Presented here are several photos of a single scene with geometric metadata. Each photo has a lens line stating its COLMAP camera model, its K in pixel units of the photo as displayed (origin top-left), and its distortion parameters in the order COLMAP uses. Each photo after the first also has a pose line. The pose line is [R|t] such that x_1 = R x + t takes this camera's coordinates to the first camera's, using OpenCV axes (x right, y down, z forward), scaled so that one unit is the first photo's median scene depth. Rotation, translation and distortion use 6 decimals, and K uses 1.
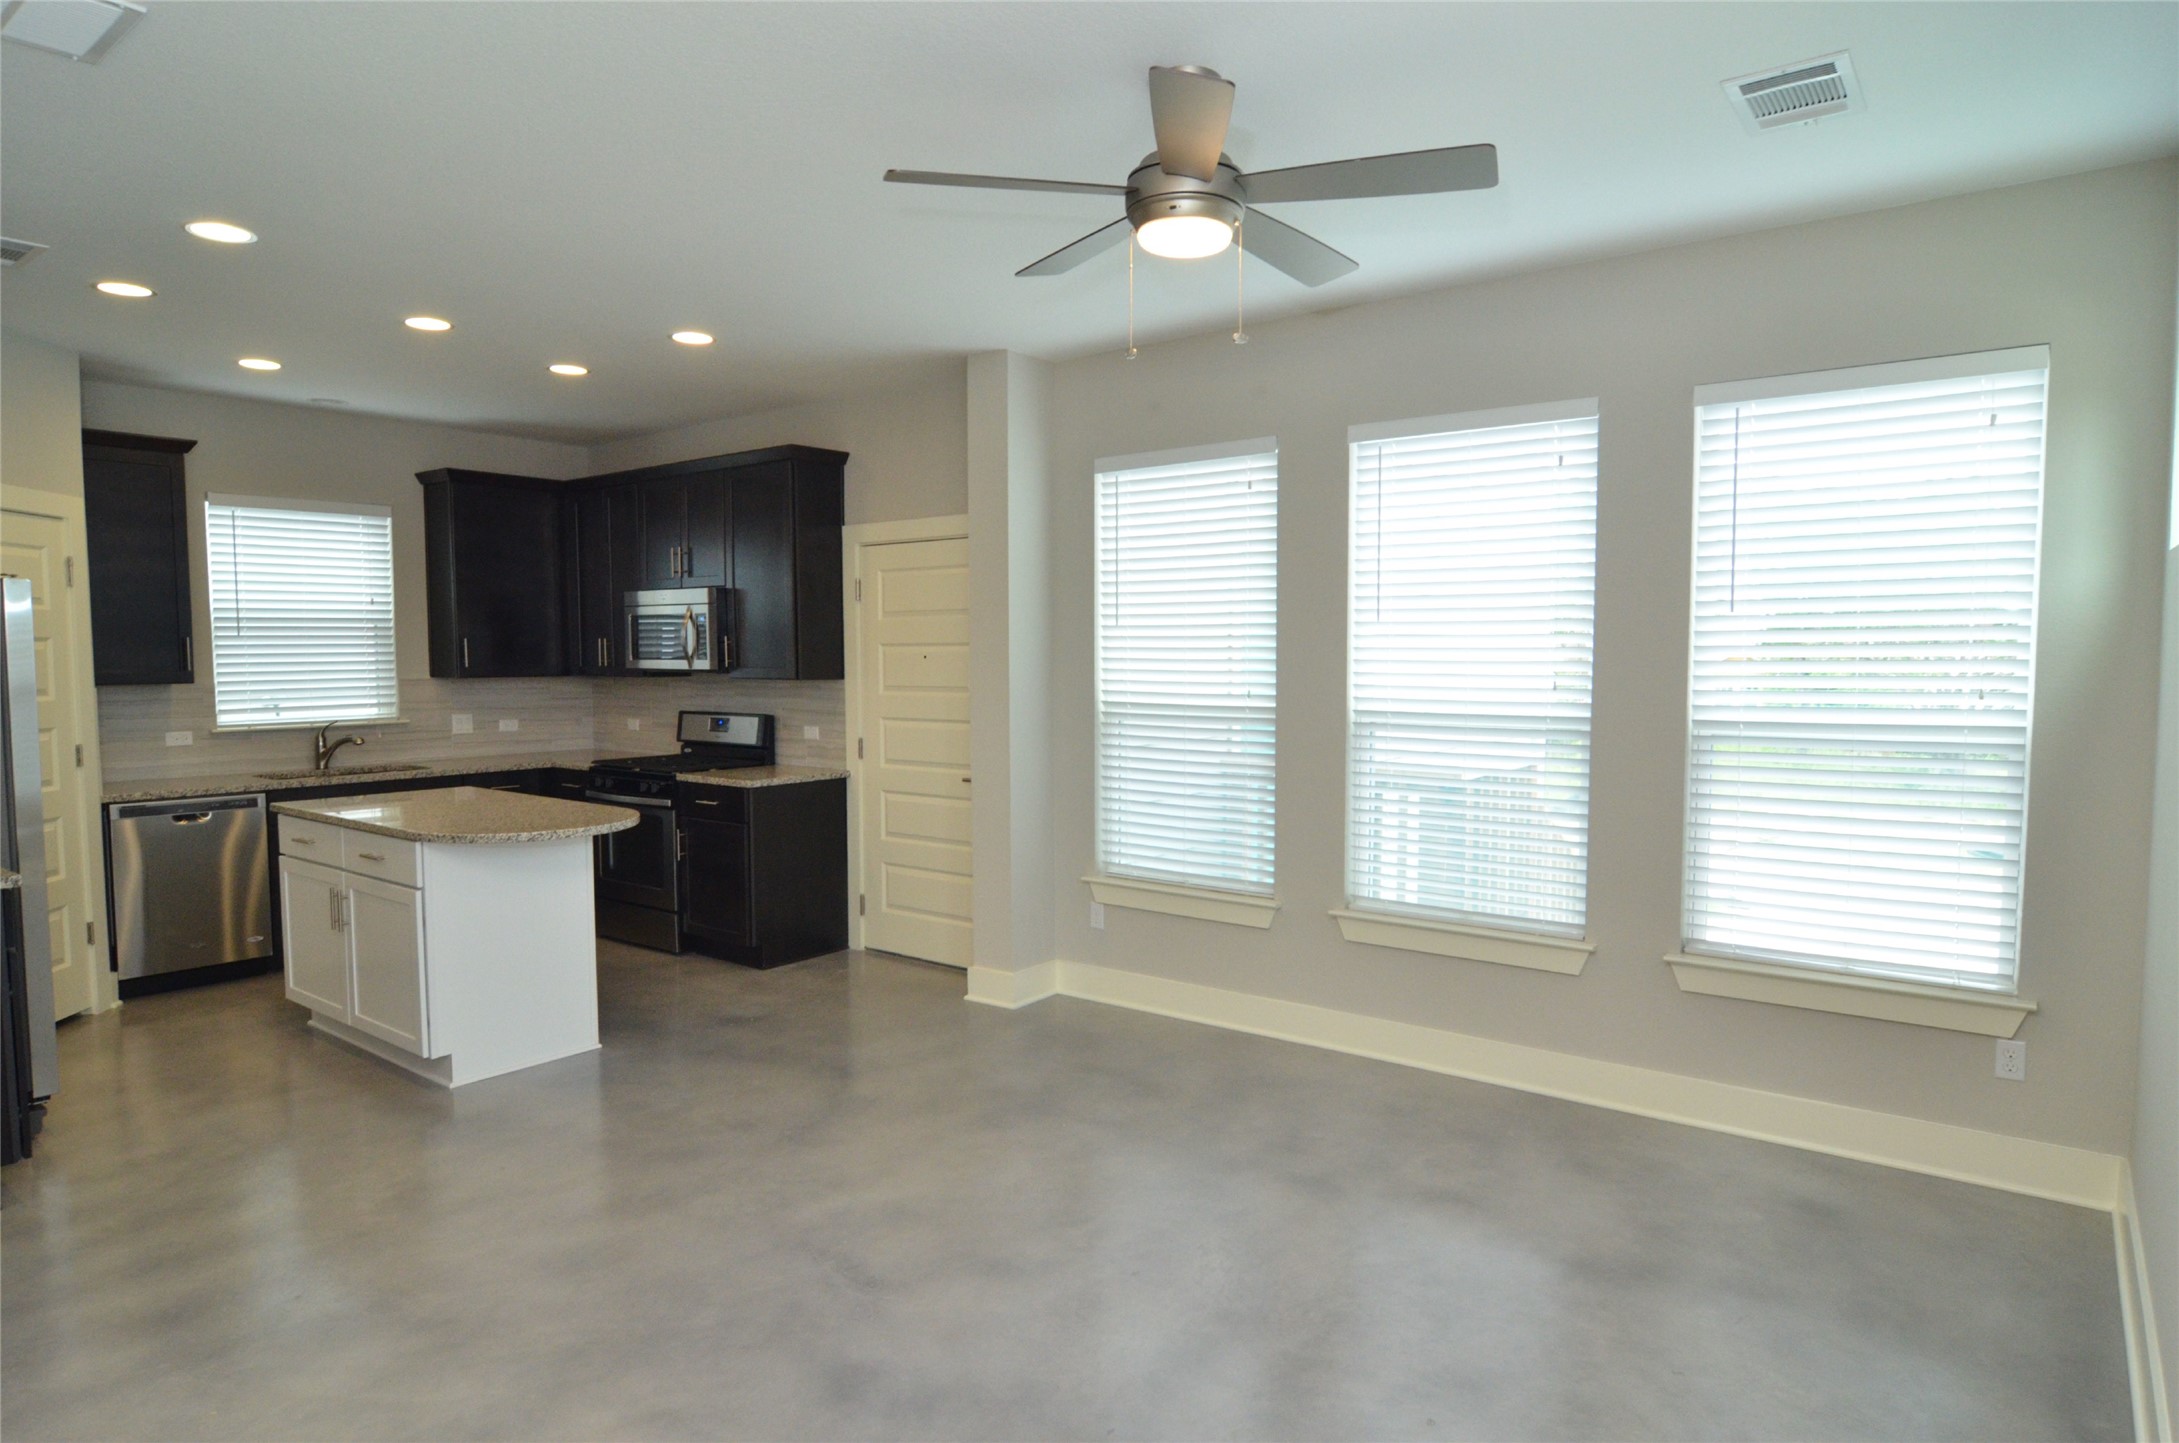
lens RADIAL K [[1238.7, 0, 1086.4], [0, 1238.7, 733.6], [0, 0, 1]] dist [0.002577, -0.018045]
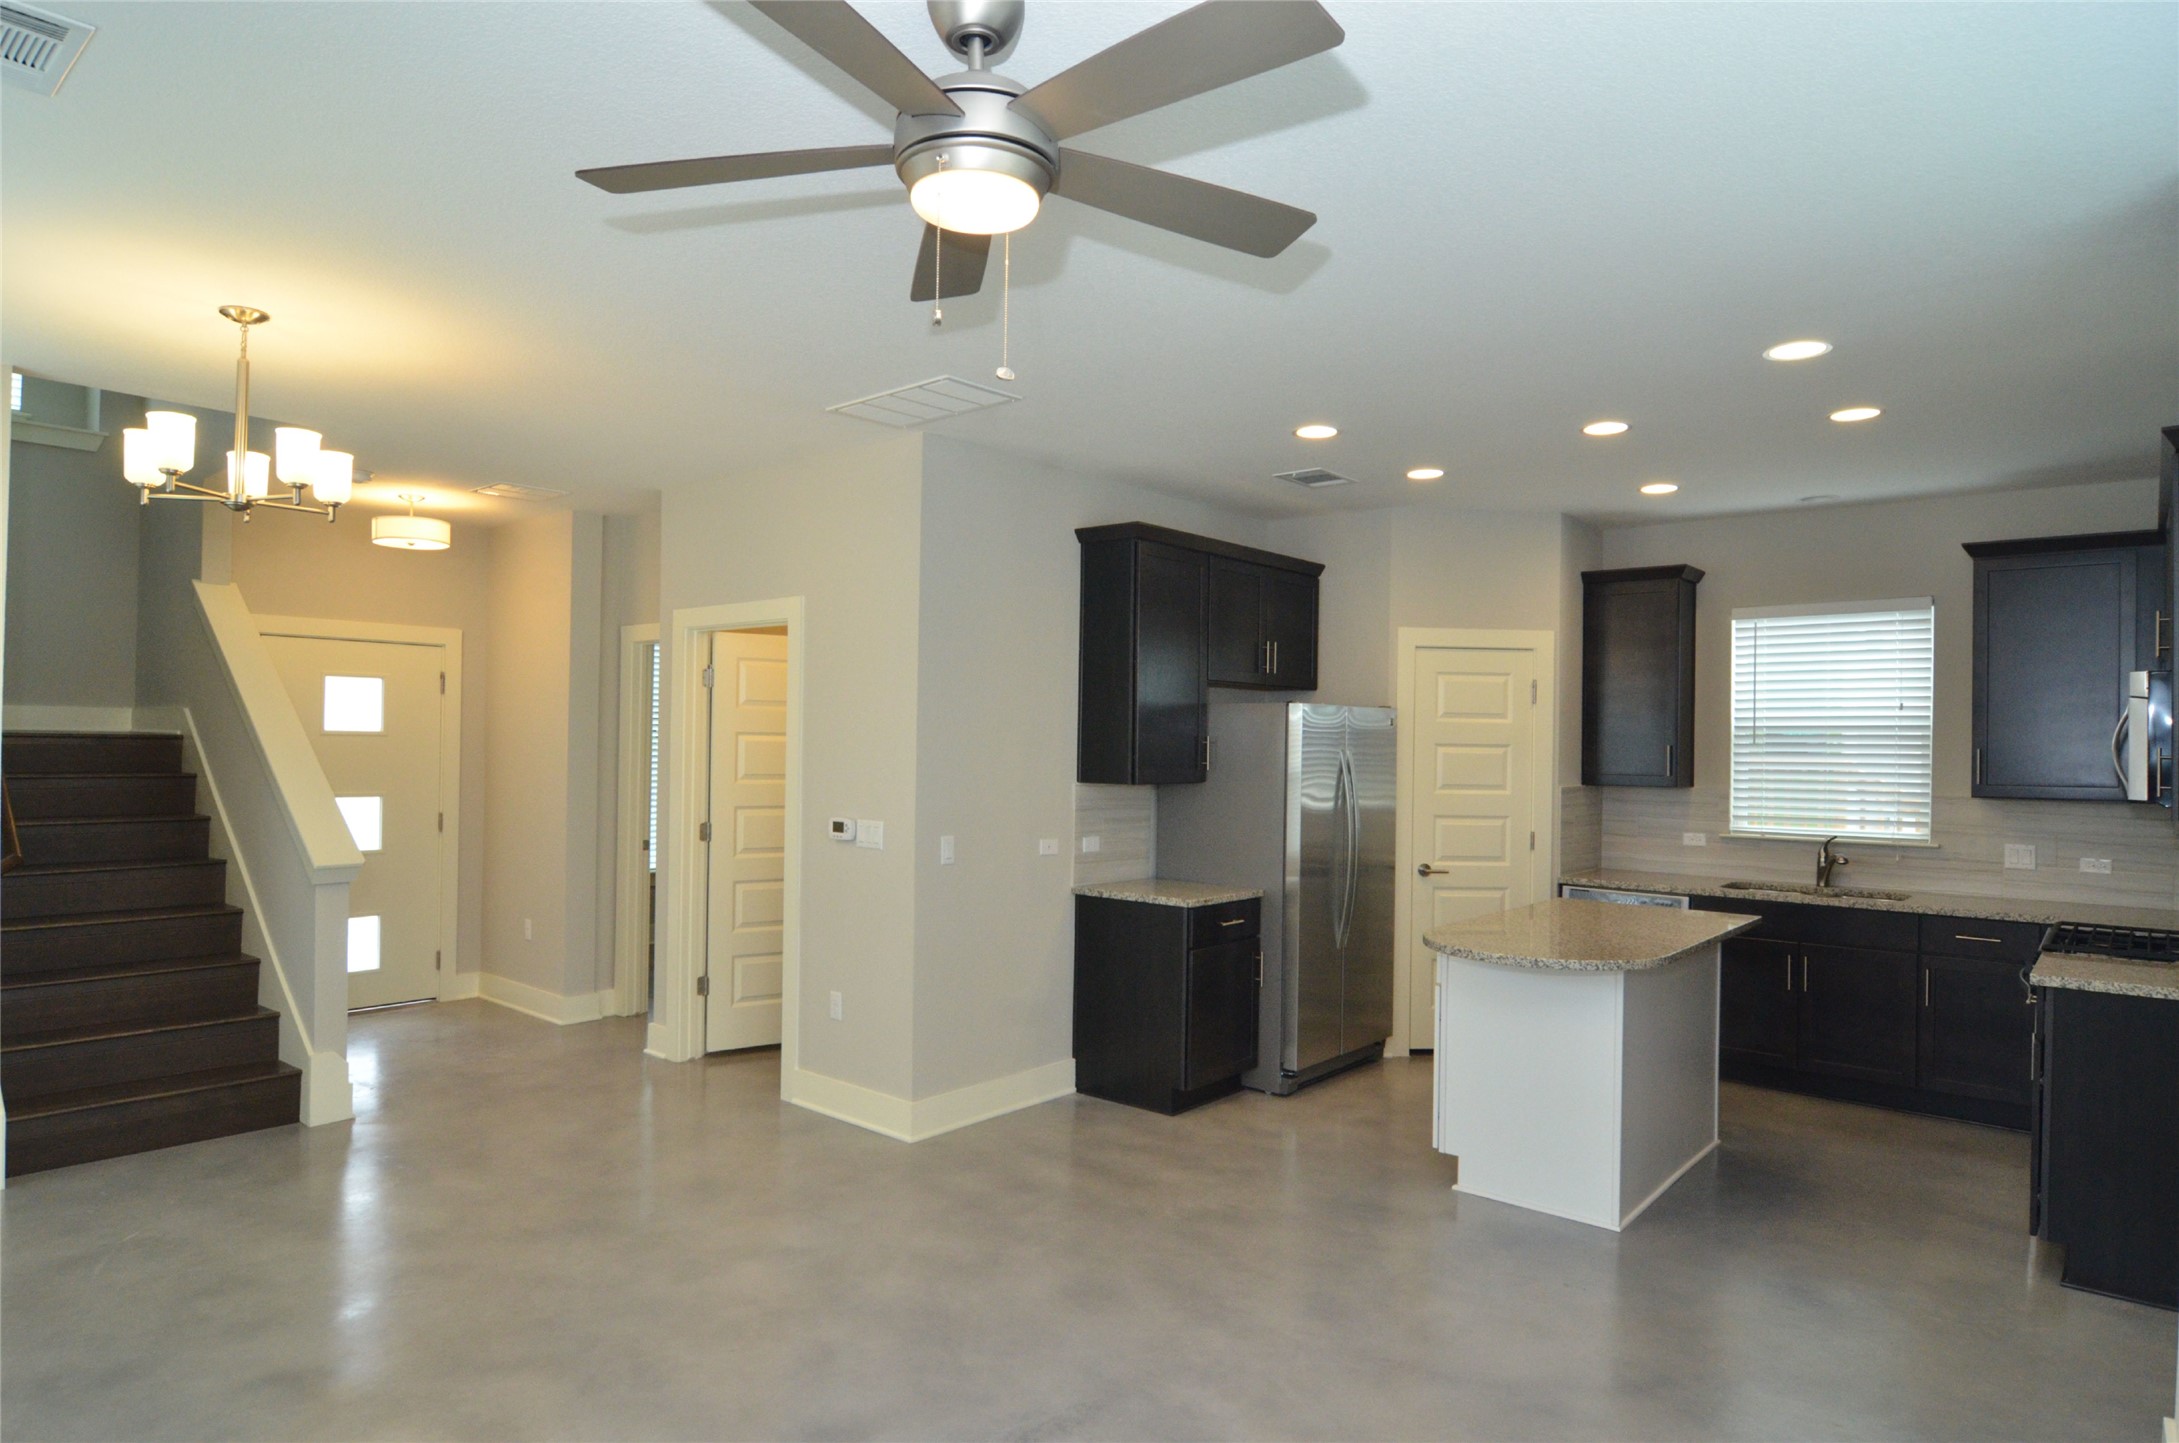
lens RADIAL K [[1238.7, 0, 1086.4], [0, 1238.7, 733.6], [0, 0, 1]] dist [0.002577, -0.018045]
pose [[-0.056606, -0.006900, -0.998373, 0.360822], [-0.082772, 0.996566, -0.002195, -0.039941], [0.994960, 0.082513, -0.056982, 0.507904]]
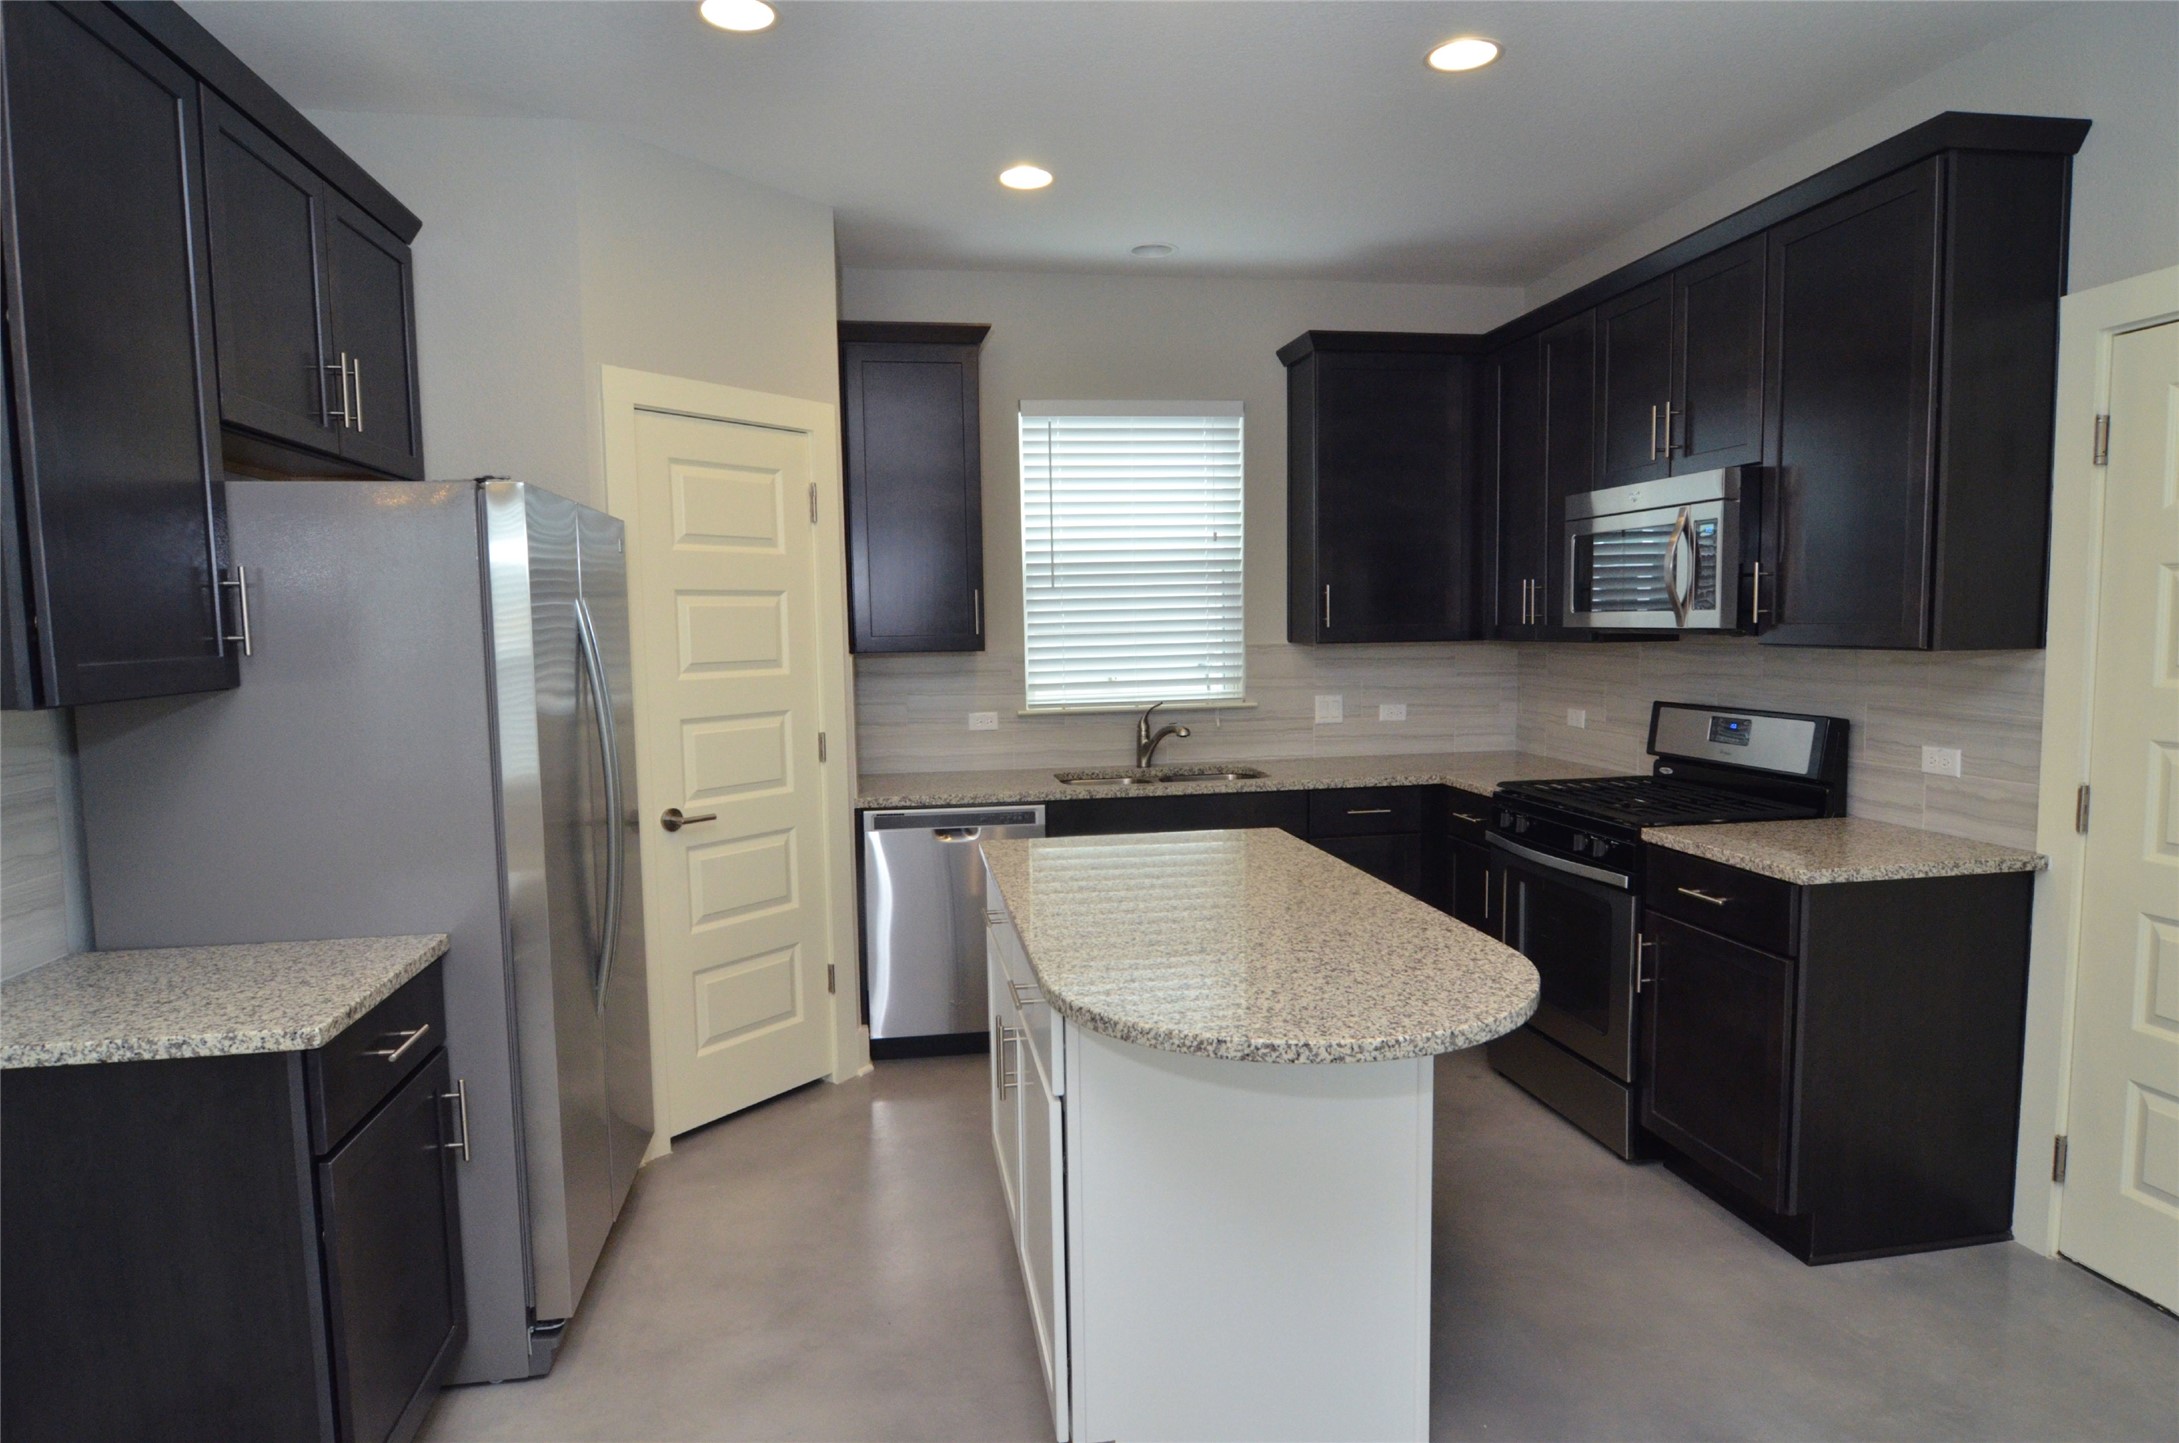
lens RADIAL K [[1238.7, 0, 1086.4], [0, 1238.7, 733.6], [0, 0, 1]] dist [0.002577, -0.018045]
pose [[0.732872, 0.050990, -0.678453, -0.148064], [-0.029884, 0.998638, 0.042774, -0.022587], [0.679710, -0.011073, 0.733398, 0.451059]]
